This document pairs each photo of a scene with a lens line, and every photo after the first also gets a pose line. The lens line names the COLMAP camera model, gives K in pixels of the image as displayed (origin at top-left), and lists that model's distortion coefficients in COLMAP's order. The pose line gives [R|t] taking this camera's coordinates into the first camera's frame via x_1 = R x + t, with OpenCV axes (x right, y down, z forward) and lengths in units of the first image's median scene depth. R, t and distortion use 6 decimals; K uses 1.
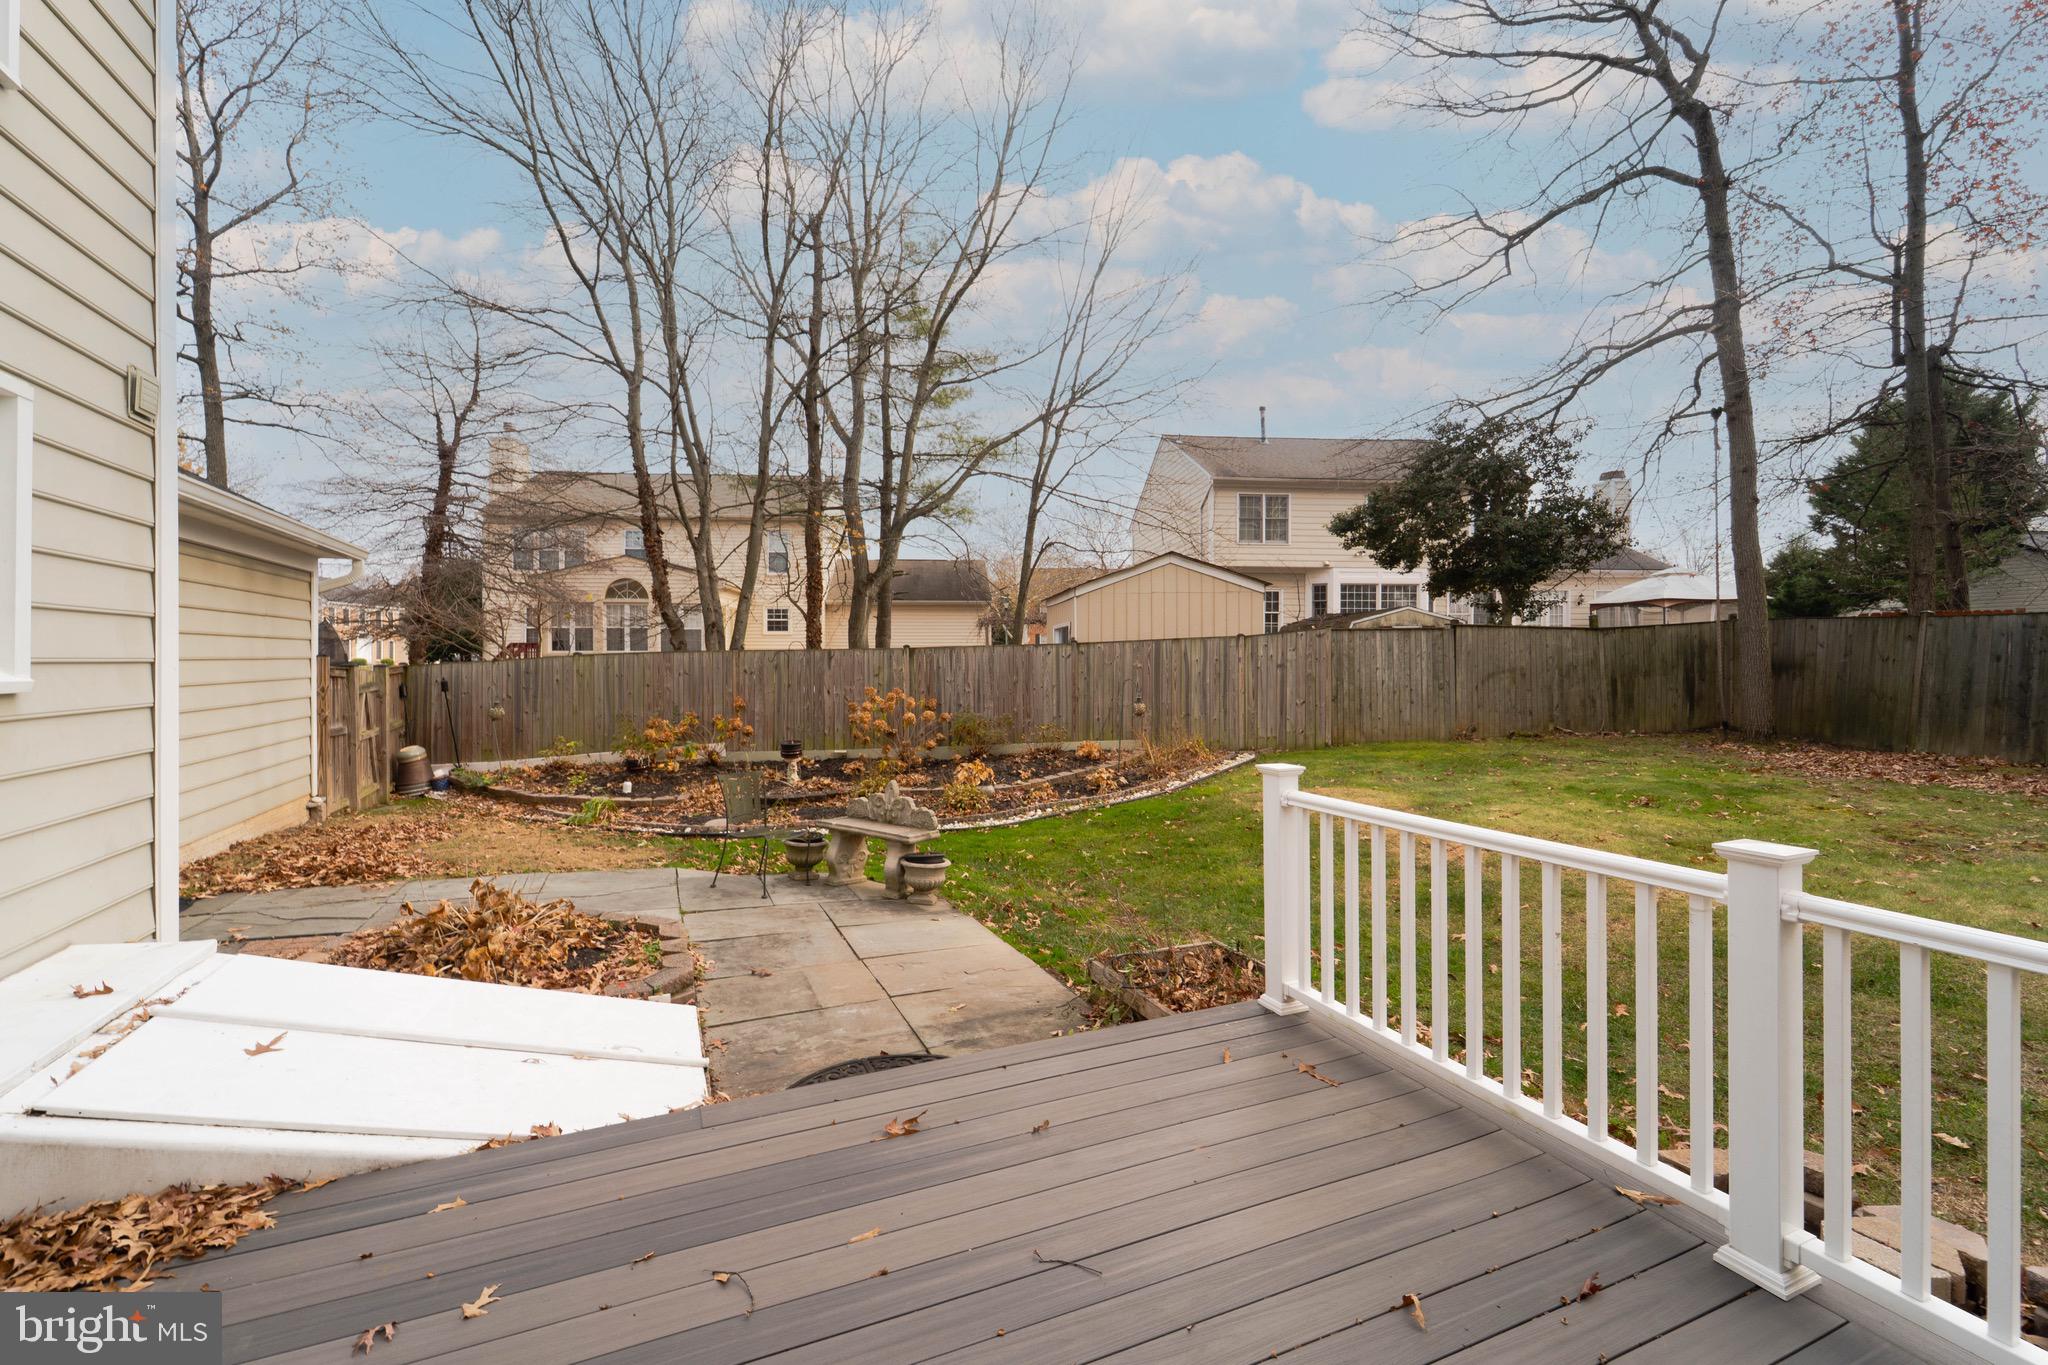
lens RADIAL K [[867.3, 0, 1019.2], [0, 867.3, 657.9], [0, 0, 1]] dist [-0.001299, -0.000125]
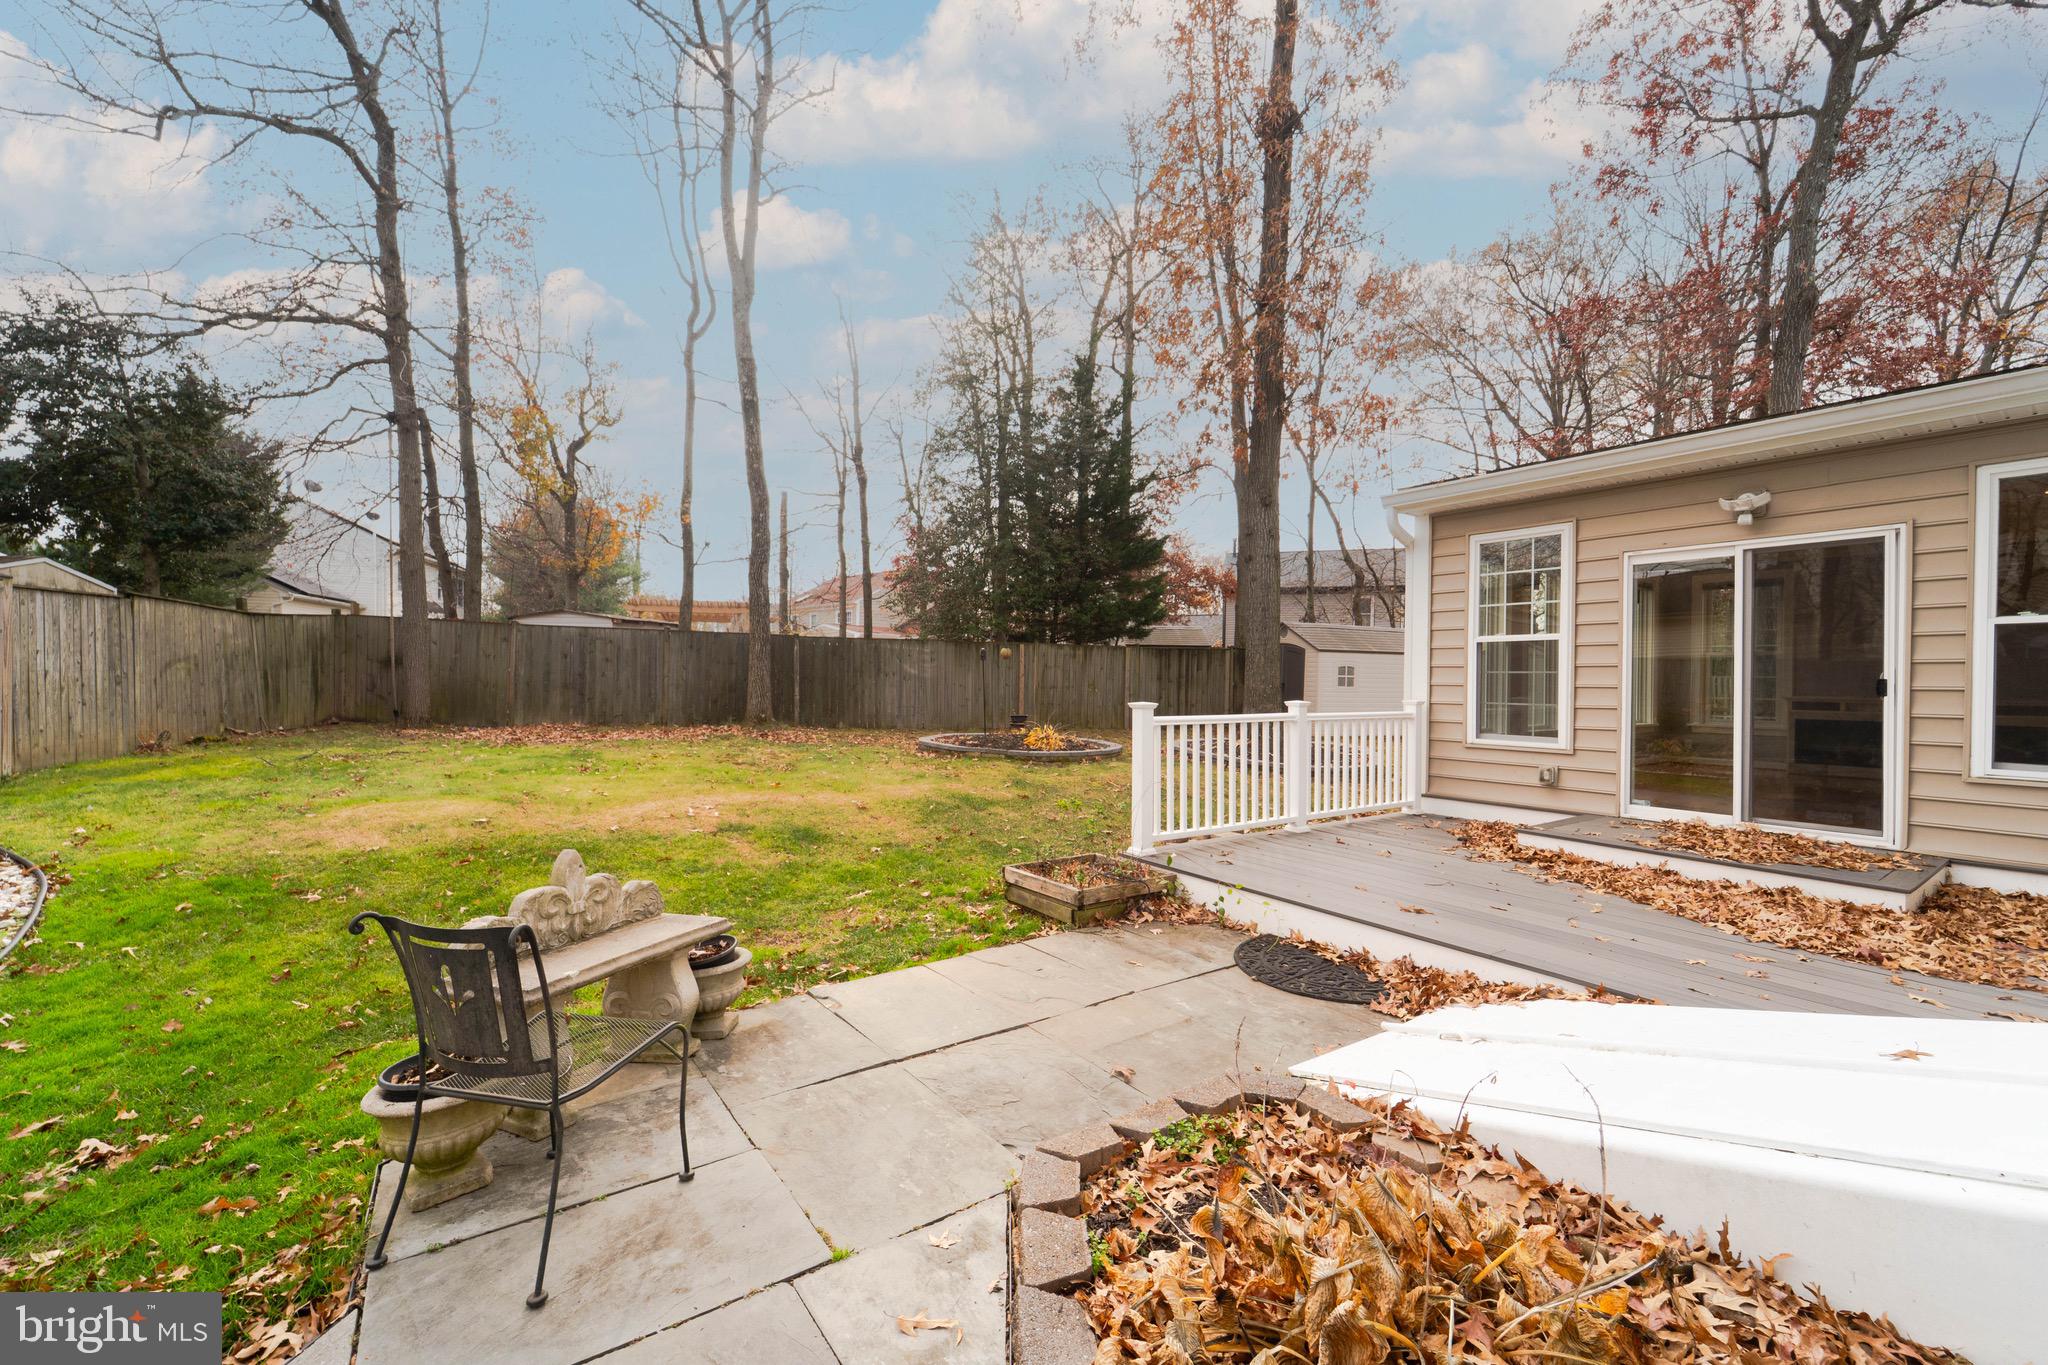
lens RADIAL K [[817.0, 0, 1024.0], [0, 817.0, 682.5], [0, 0, 1]] dist [-0.001321, -0.000164]
pose [[-0.186031, -0.008971, 0.982503, -0.366011], [-0.012846, 0.999895, 0.006698, 0.025669], [-0.982460, -0.011375, -0.186127, 0.490521]]
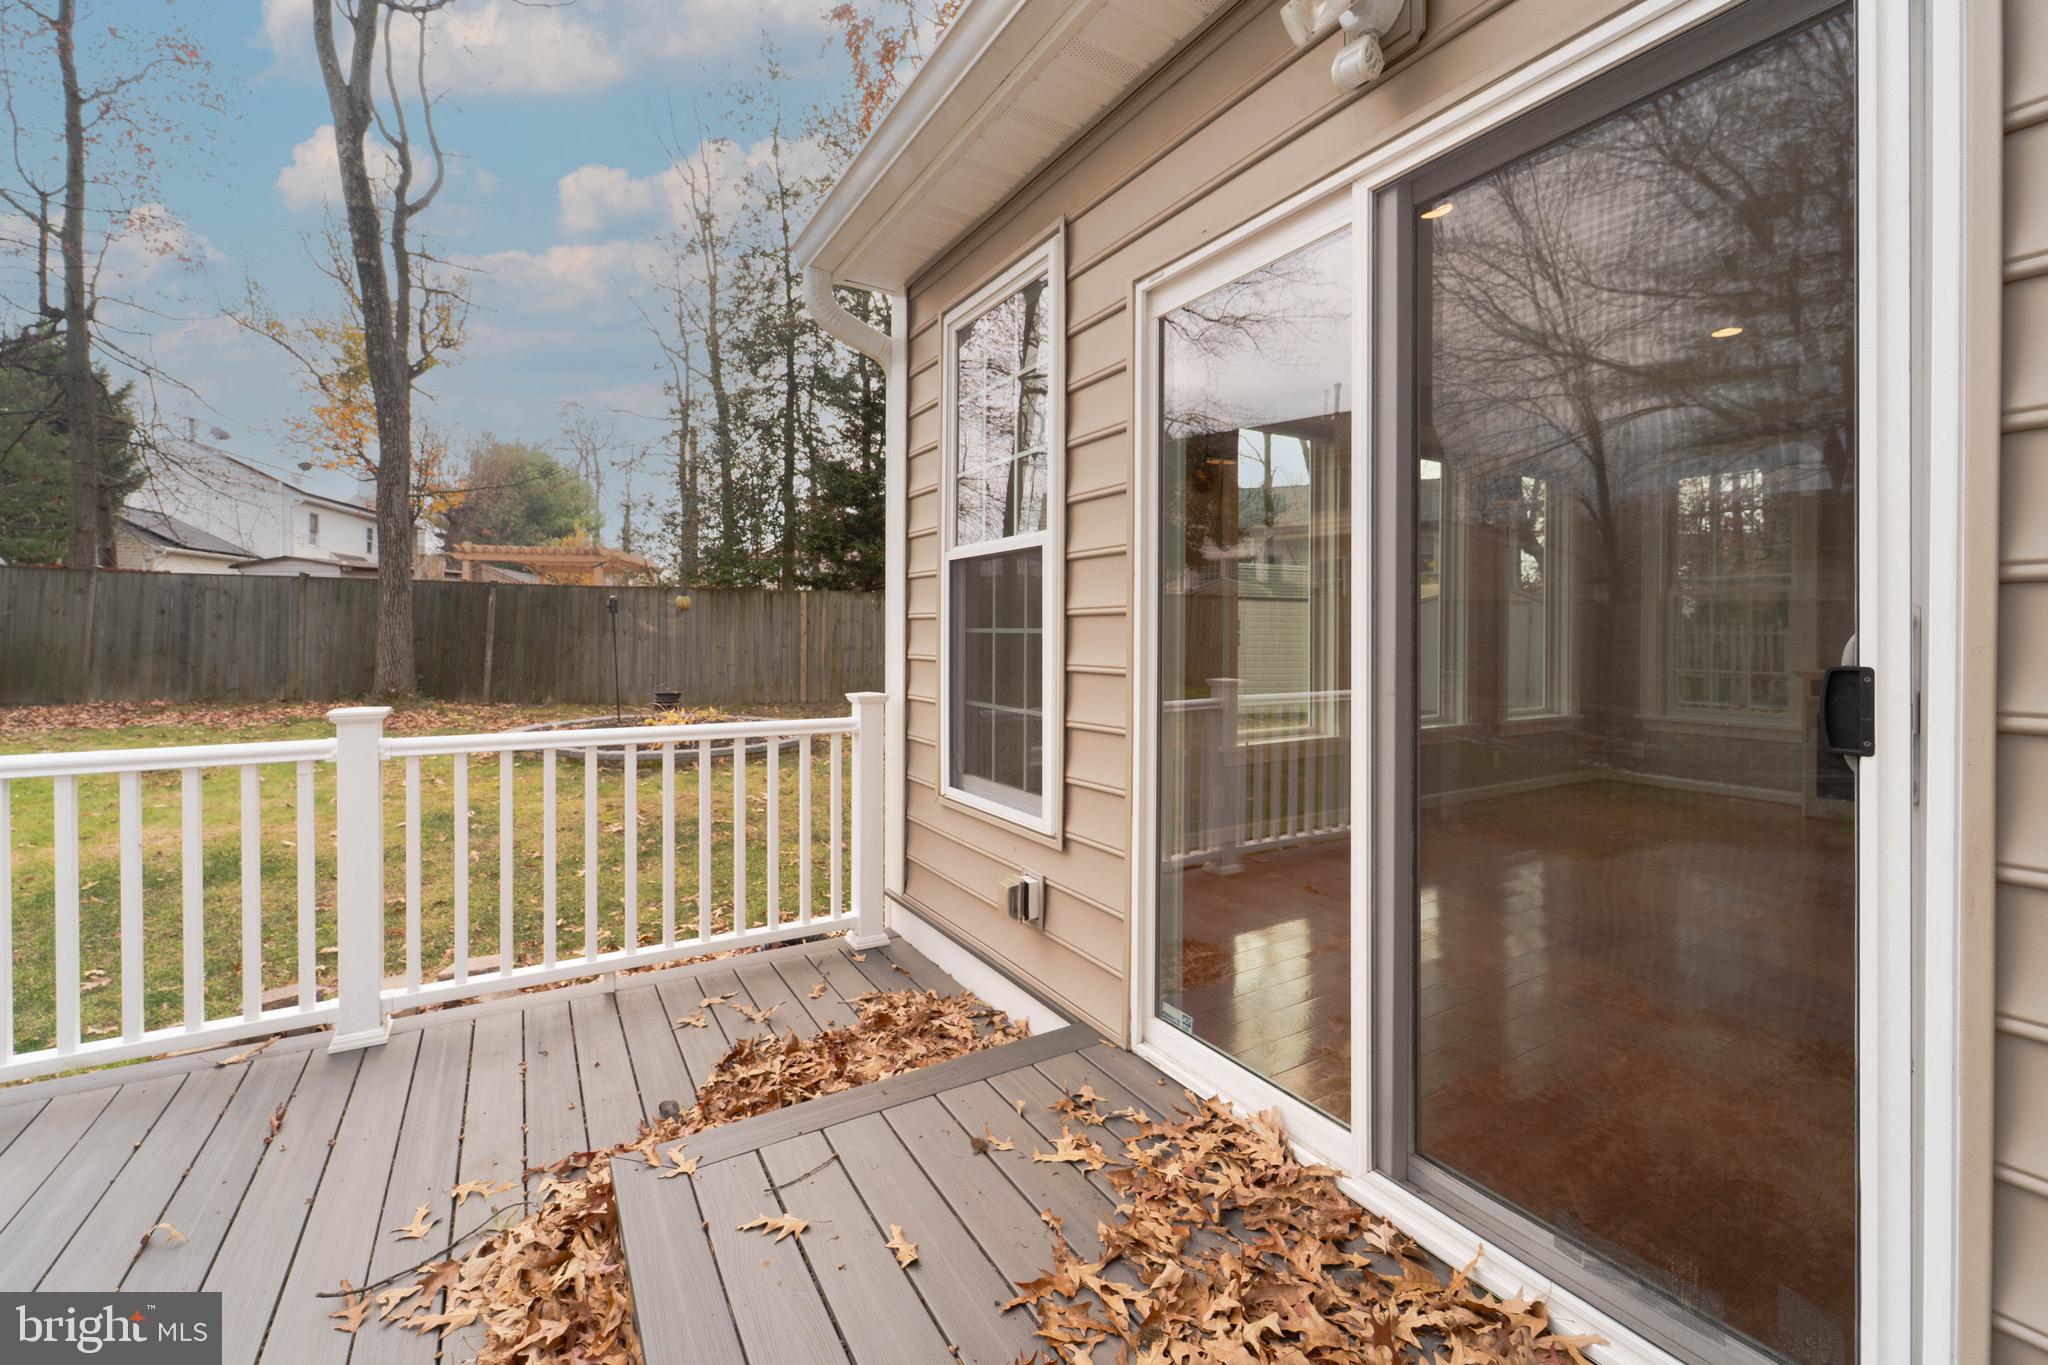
lens RADIAL K [[847.4, 0, 1024.8], [0, 847.4, 629.9], [0, 0, 1]] dist [-0.017918, -0.000060]
pose [[-0.133066, 0.000787, 0.991107, -0.084206], [-0.007196, 0.999973, -0.001760, 0.017063], [-0.991081, -0.007366, -0.133057, 0.034070]]
